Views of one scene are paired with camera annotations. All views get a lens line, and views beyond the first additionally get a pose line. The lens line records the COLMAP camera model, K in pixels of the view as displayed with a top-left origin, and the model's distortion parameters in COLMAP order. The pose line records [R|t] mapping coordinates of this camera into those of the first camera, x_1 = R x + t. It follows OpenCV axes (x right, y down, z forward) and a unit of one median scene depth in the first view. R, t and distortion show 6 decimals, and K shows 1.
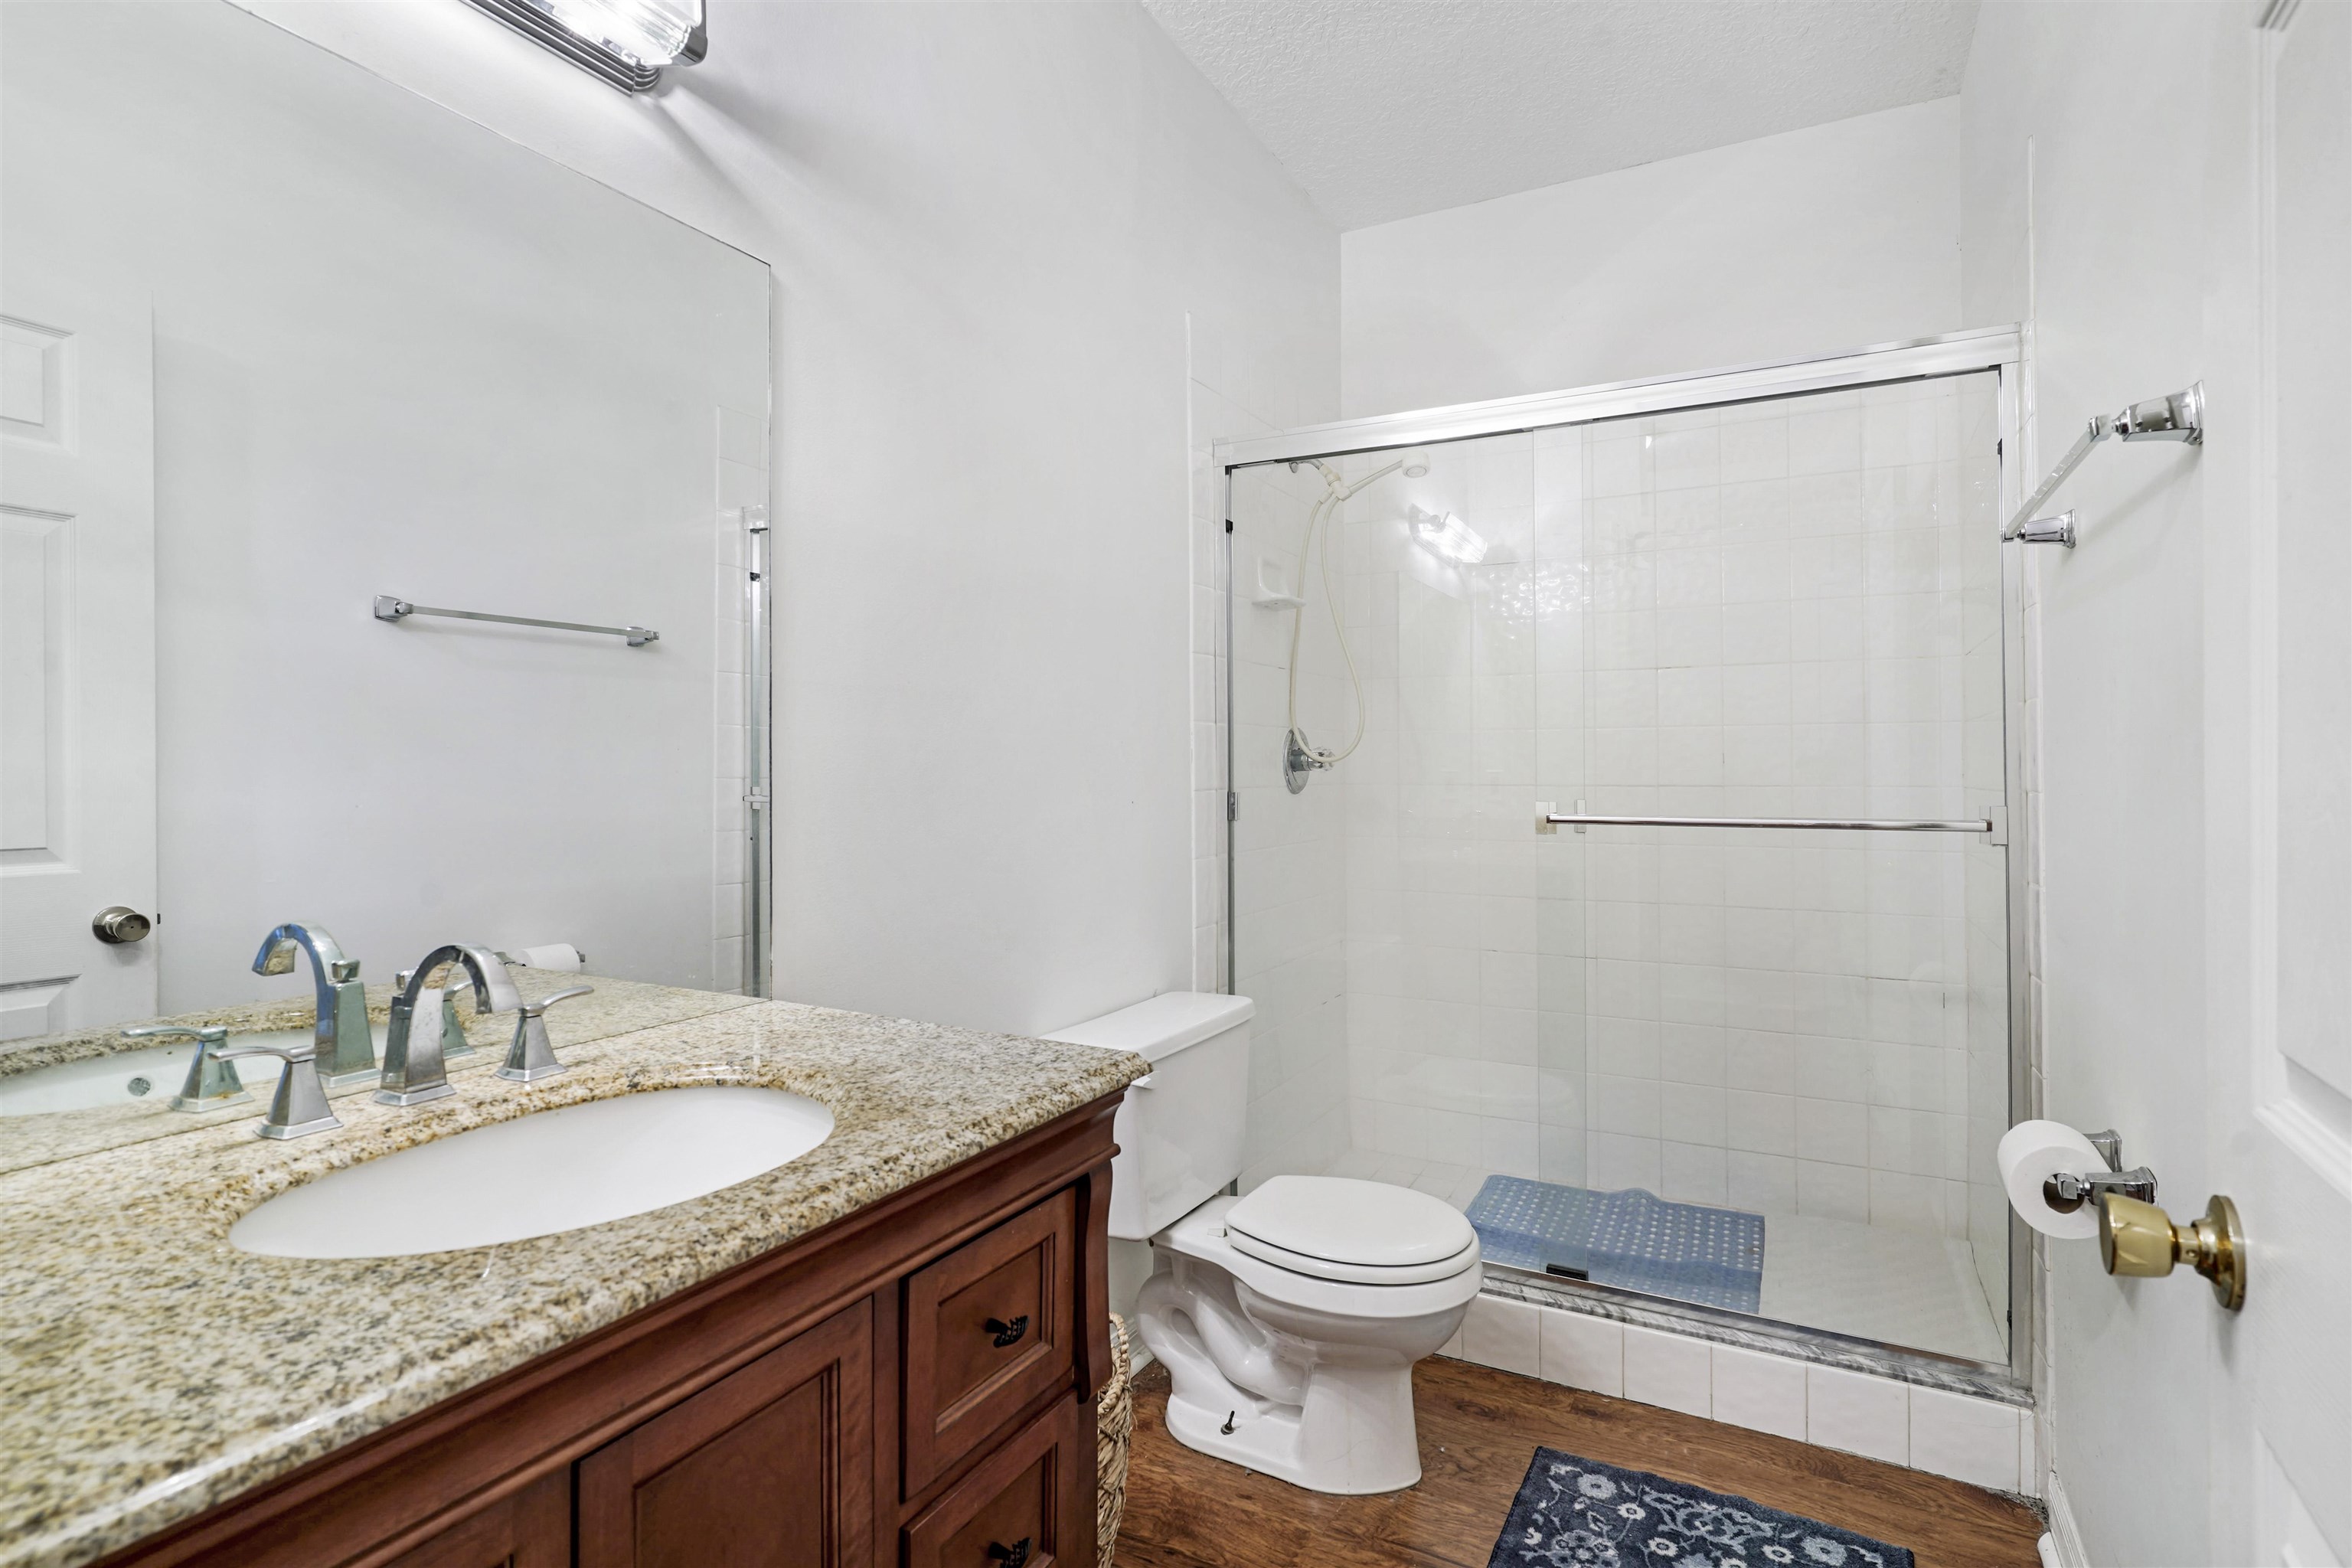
lens RADIAL K [[1157.7, 0, 1177.1], [0, 1157.7, 763.4], [0, 0, 1]] dist [-0.005863, 0.001792]
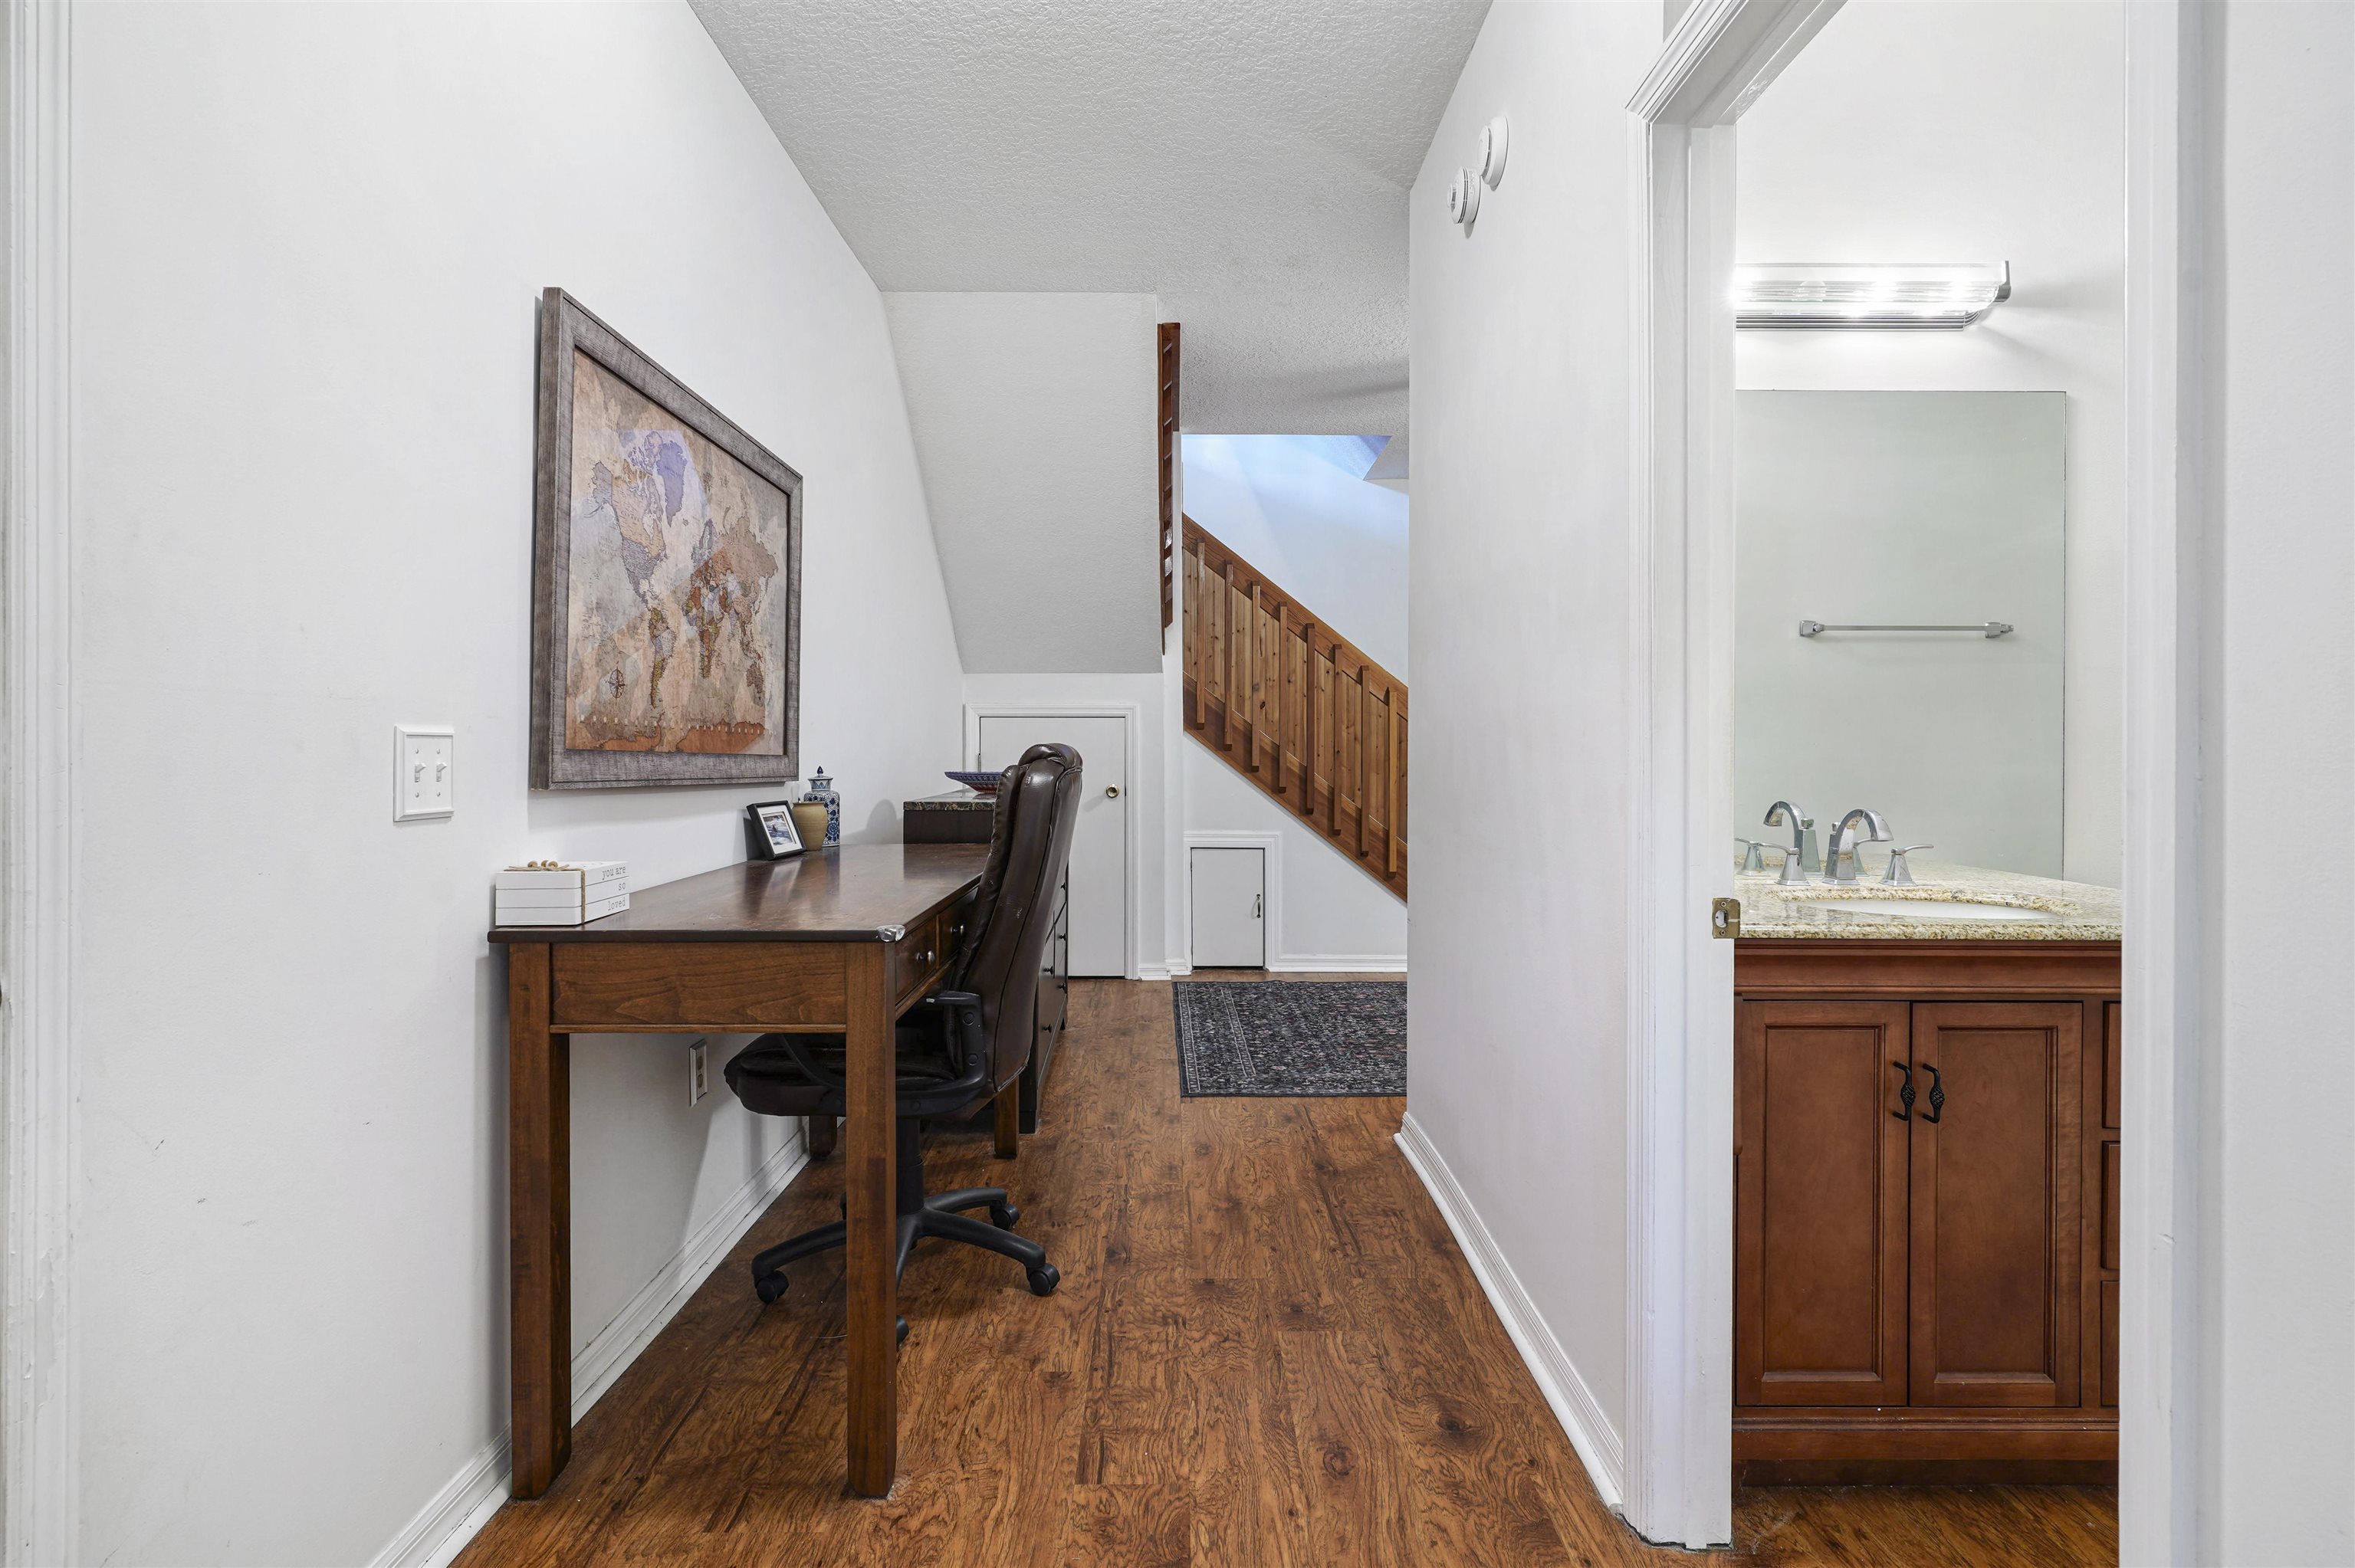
lens RADIAL K [[1159.0, 0, 1178.6], [0, 1159.0, 763.4], [0, 0, 1]] dist [-0.005863, 0.001792]
pose [[0.474089, 0.012954, -0.880382, 0.589871], [0.001352, 0.999880, 0.015441, 0.037873], [0.880476, -0.008511, 0.474015, -1.006129]]
